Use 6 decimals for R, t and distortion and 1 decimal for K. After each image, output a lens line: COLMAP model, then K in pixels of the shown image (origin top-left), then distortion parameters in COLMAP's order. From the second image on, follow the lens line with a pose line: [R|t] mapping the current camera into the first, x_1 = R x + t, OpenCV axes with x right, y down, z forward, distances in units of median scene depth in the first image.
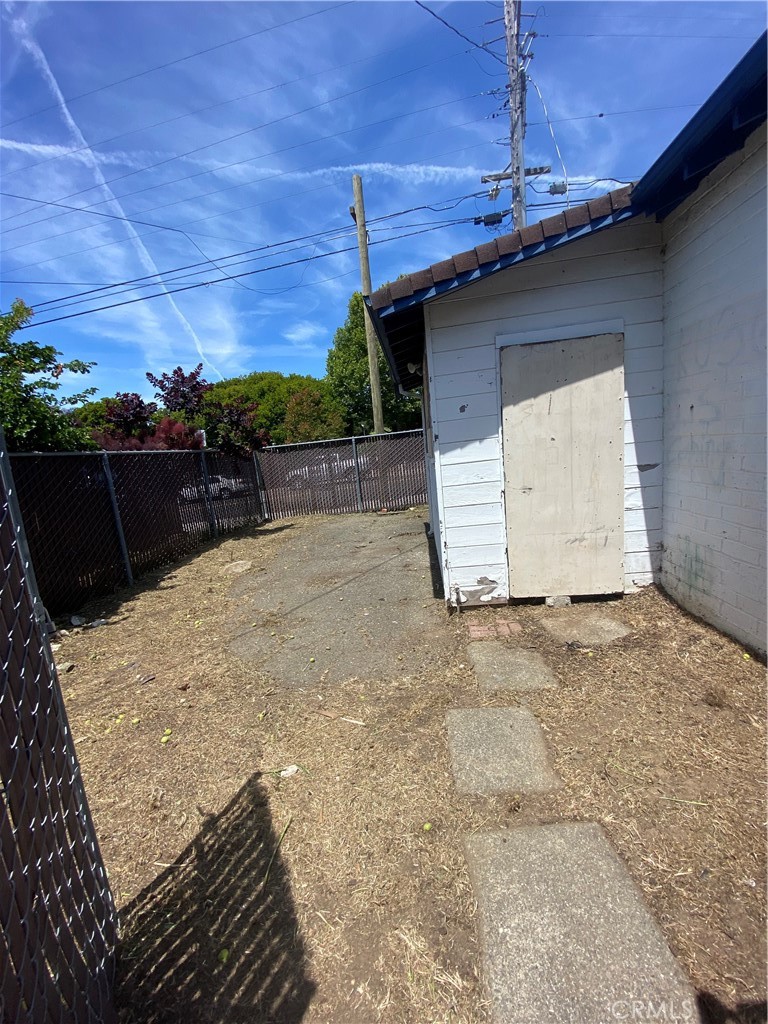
lens RADIAL K [[413.4, 0, 387.9], [0, 413.4, 506.9], [0, 0, 1]] dist [-0.010875, -0.002392]
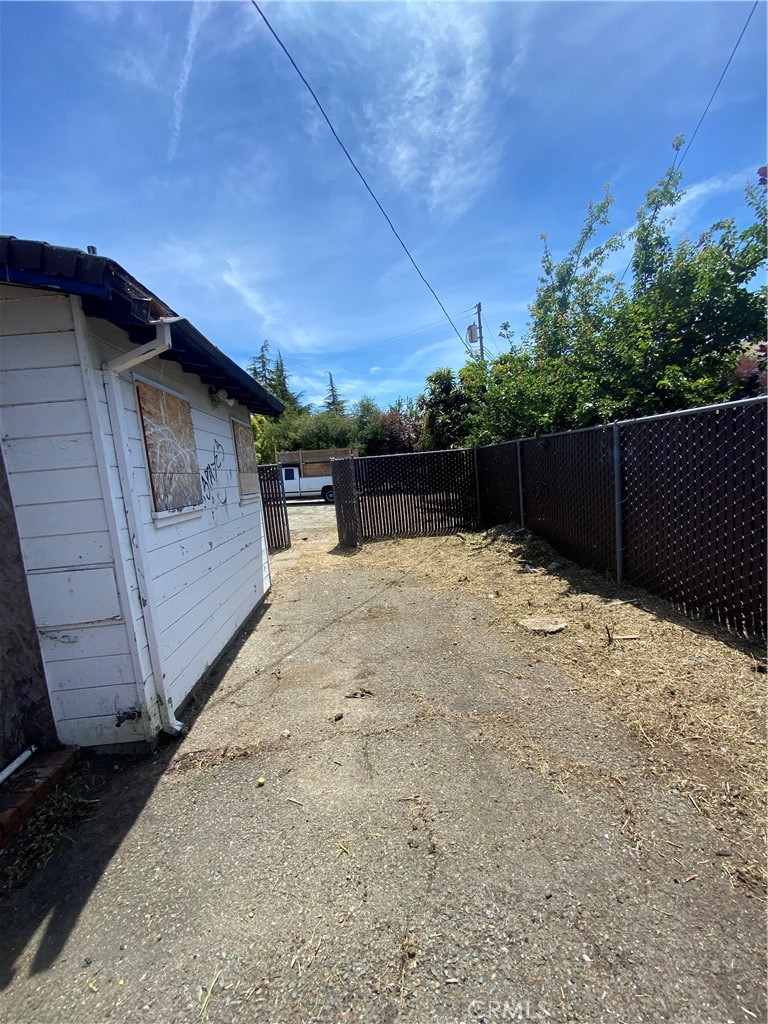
lens RADIAL K [[413.4, 0, 384.7], [0, 413.4, 512.6], [0, 0, 1]] dist [-0.010875, -0.002392]
pose [[-0.972525, 0.197811, -0.122744, -0.149944], [0.161940, 0.953619, 0.253744, -0.378105], [0.167244, 0.226895, -0.959452, 2.694016]]
